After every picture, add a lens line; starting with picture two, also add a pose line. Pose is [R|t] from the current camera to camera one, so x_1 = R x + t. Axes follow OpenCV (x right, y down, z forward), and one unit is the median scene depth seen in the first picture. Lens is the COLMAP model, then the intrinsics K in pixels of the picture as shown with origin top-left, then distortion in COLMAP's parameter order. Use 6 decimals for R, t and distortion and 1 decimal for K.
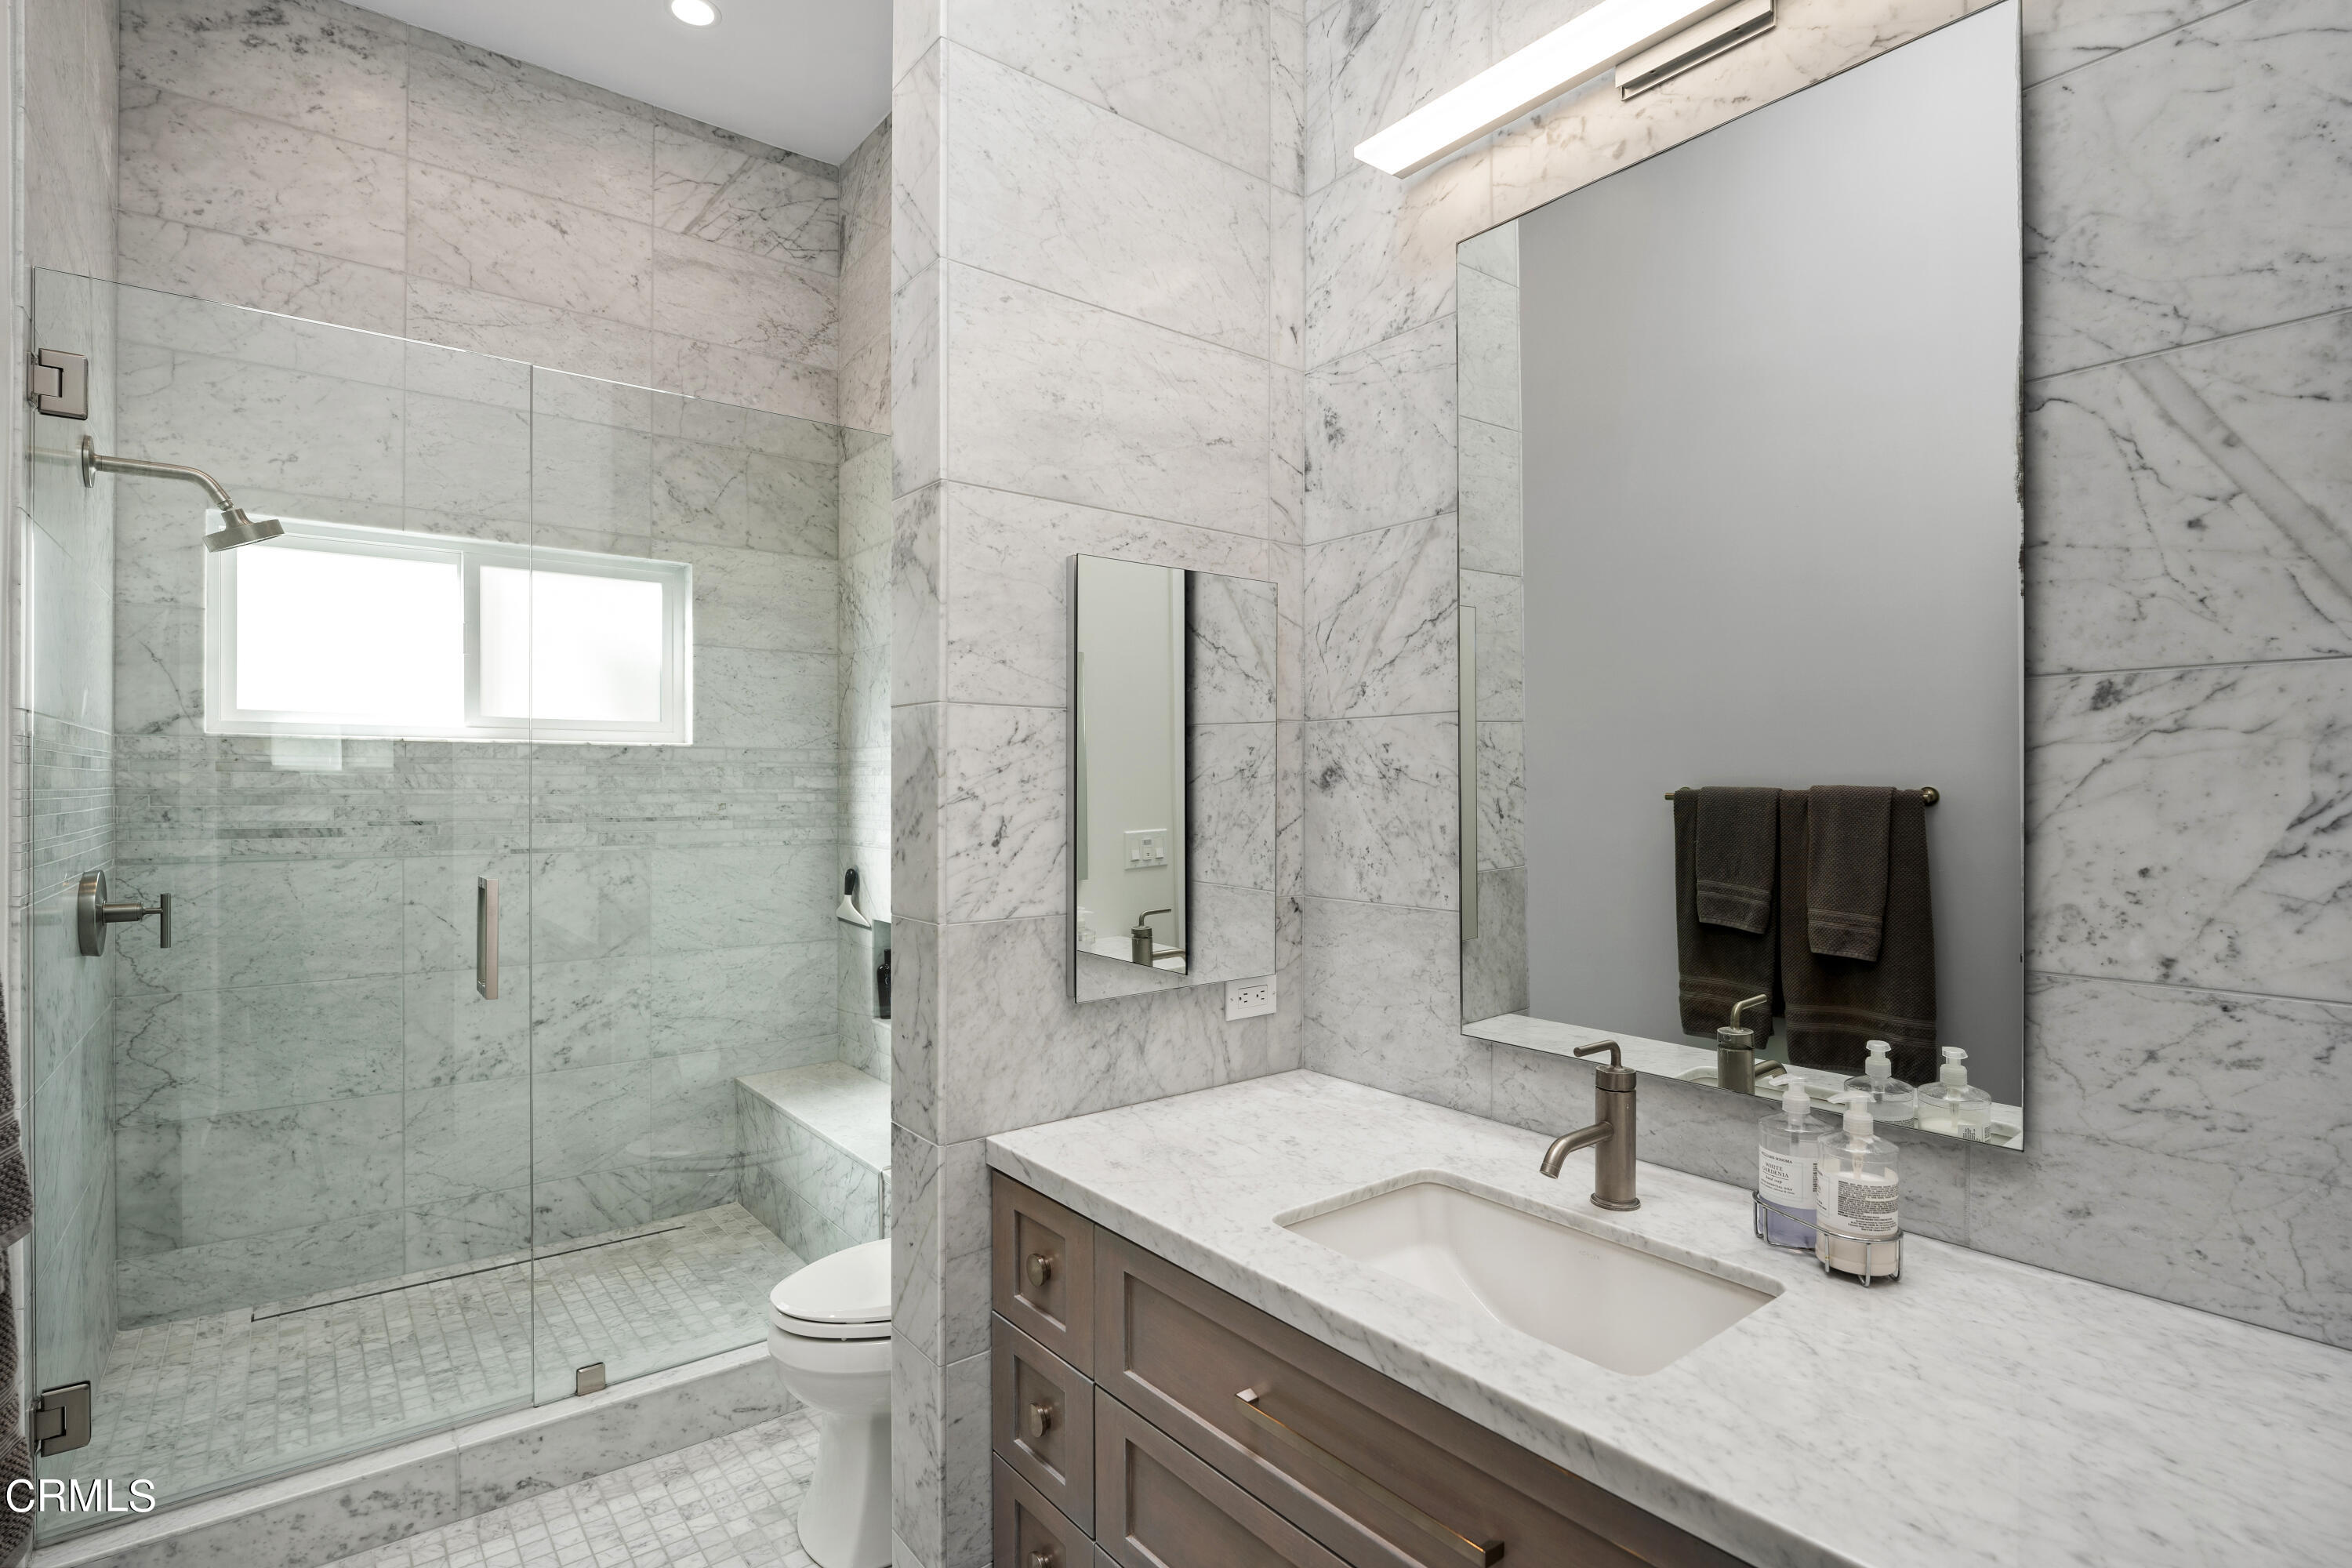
lens RADIAL K [[1172.1, 0, 1172.3], [0, 1172.1, 778.3], [0, 0, 1]] dist [-0.004871, -0.000333]
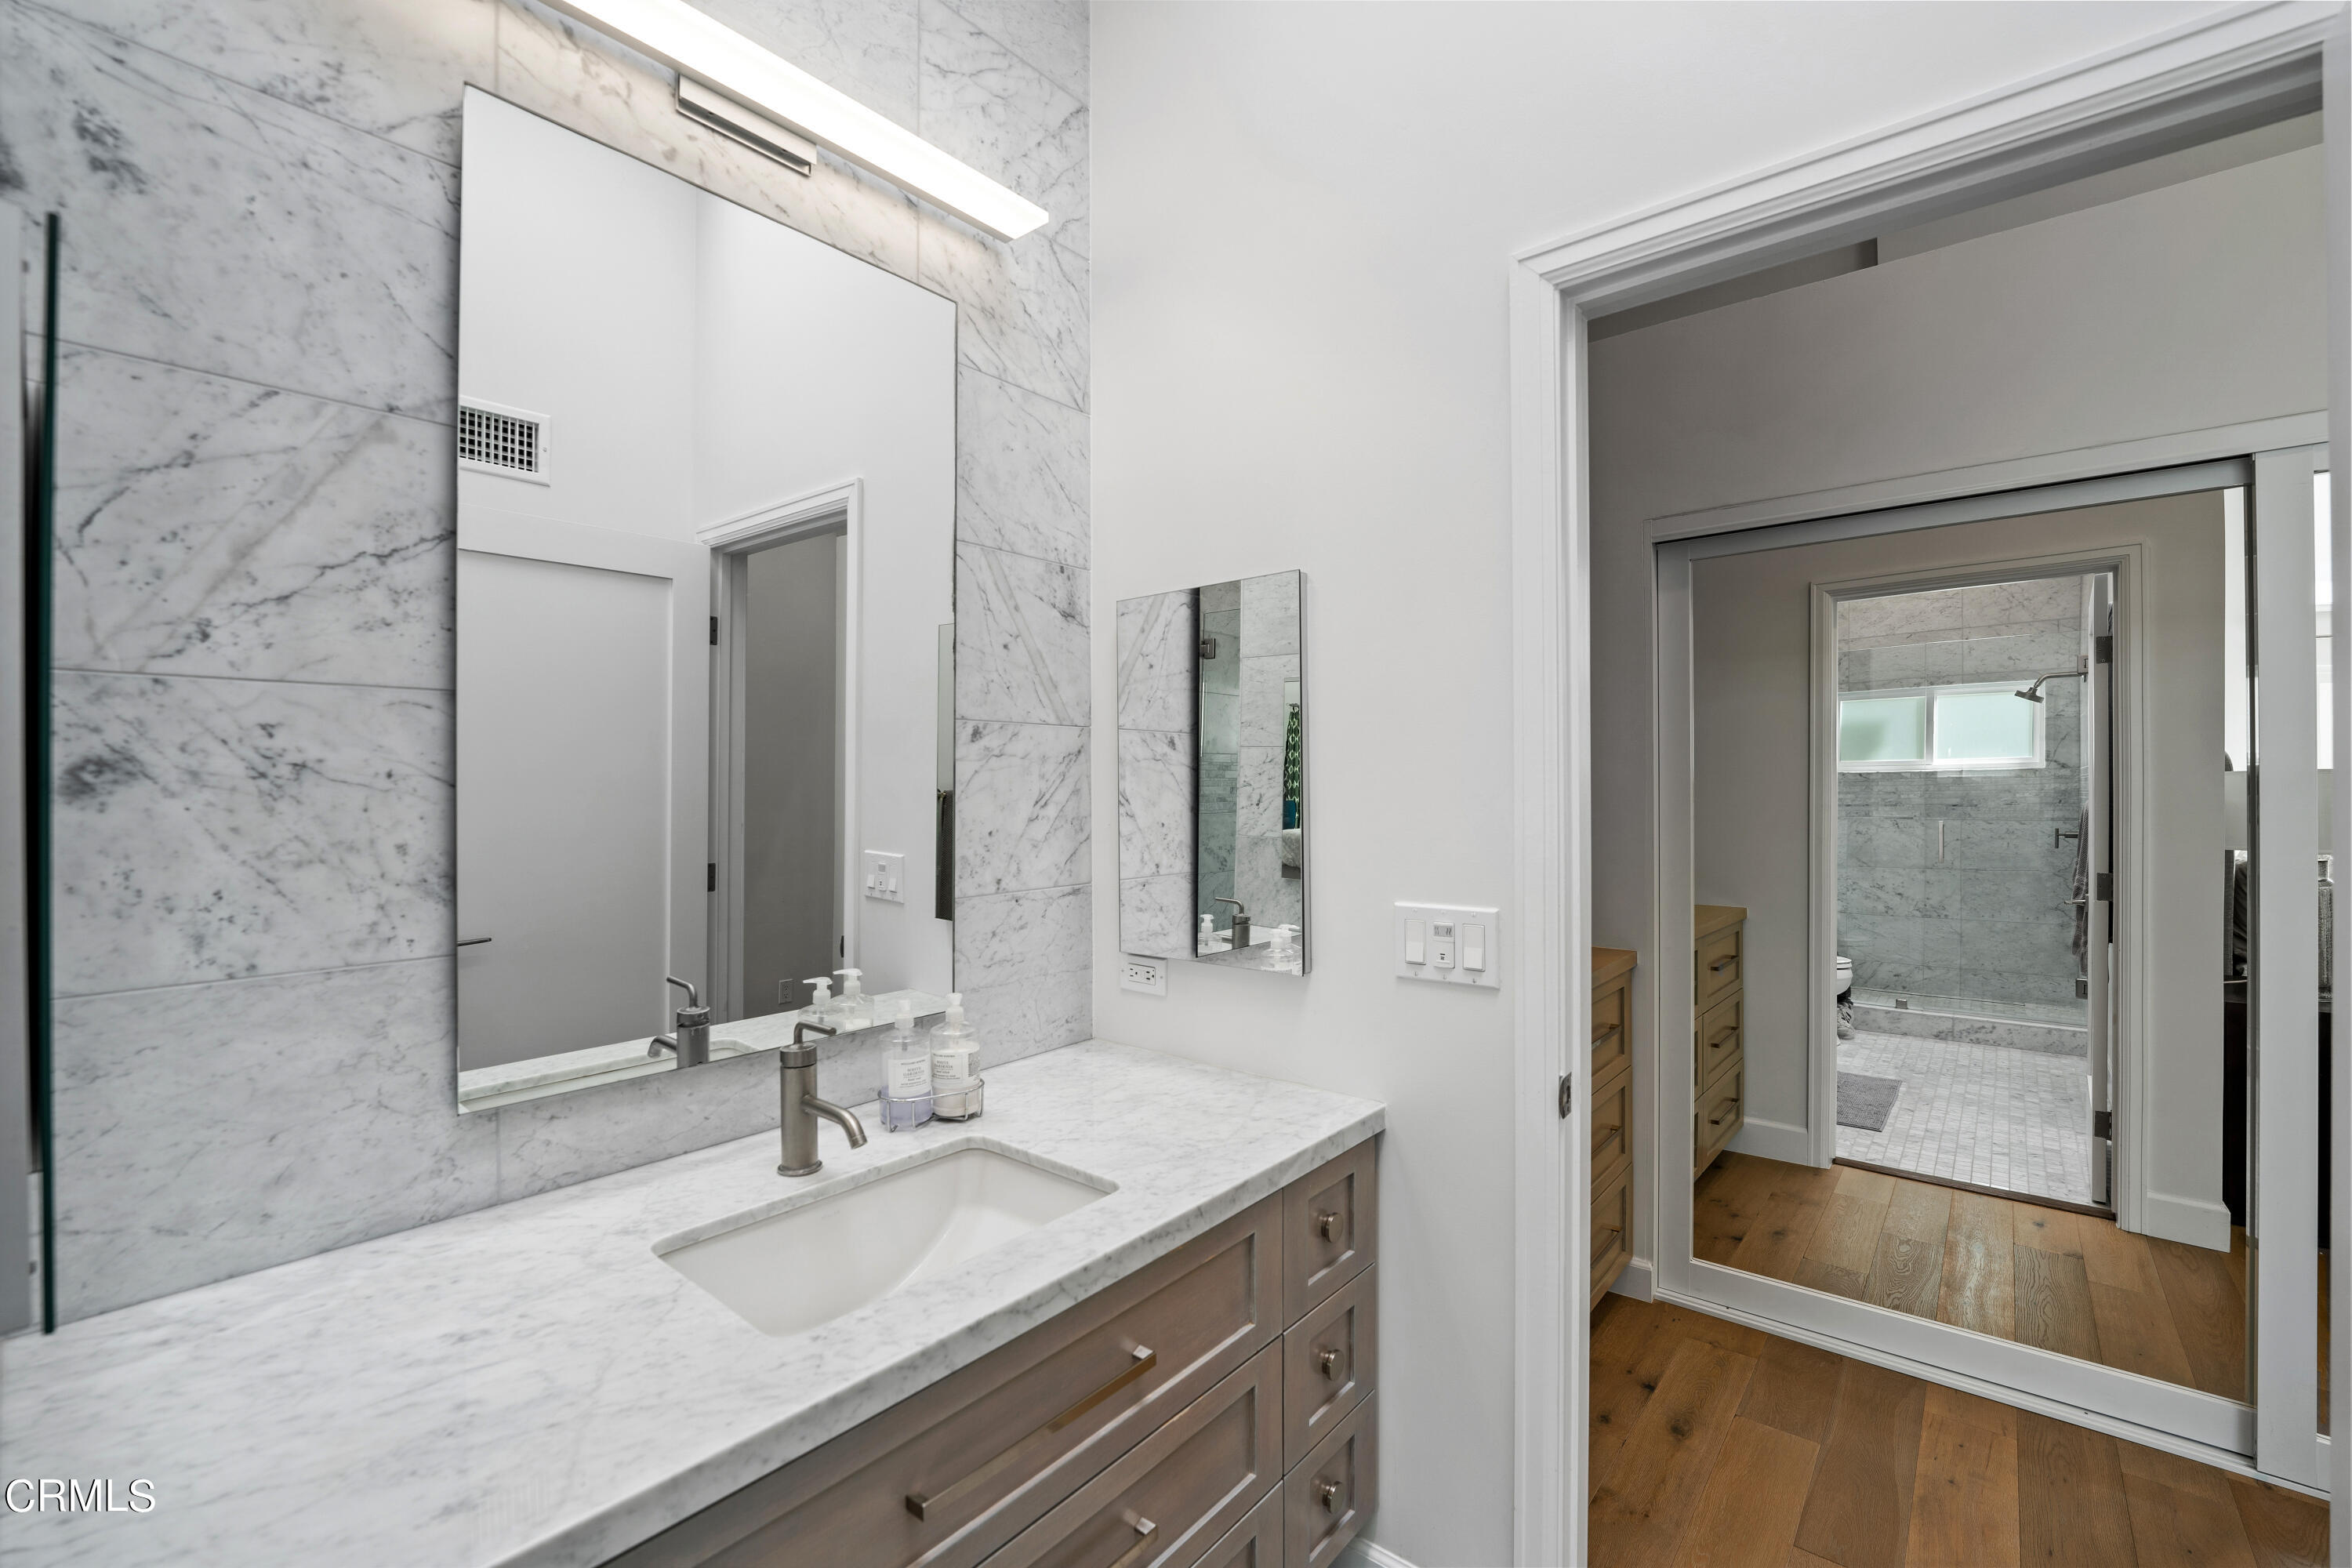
lens RADIAL K [[993.5, 0, 1172.9], [0, 993.5, 783.1], [0, 0, 1]] dist [-0.022118, 0.001560]
pose [[-0.210458, 0.004427, 0.977593, -0.587665], [0.001341, 0.999990, -0.004239, 0.007462], [-0.977602, 0.000419, -0.210461, 0.842414]]
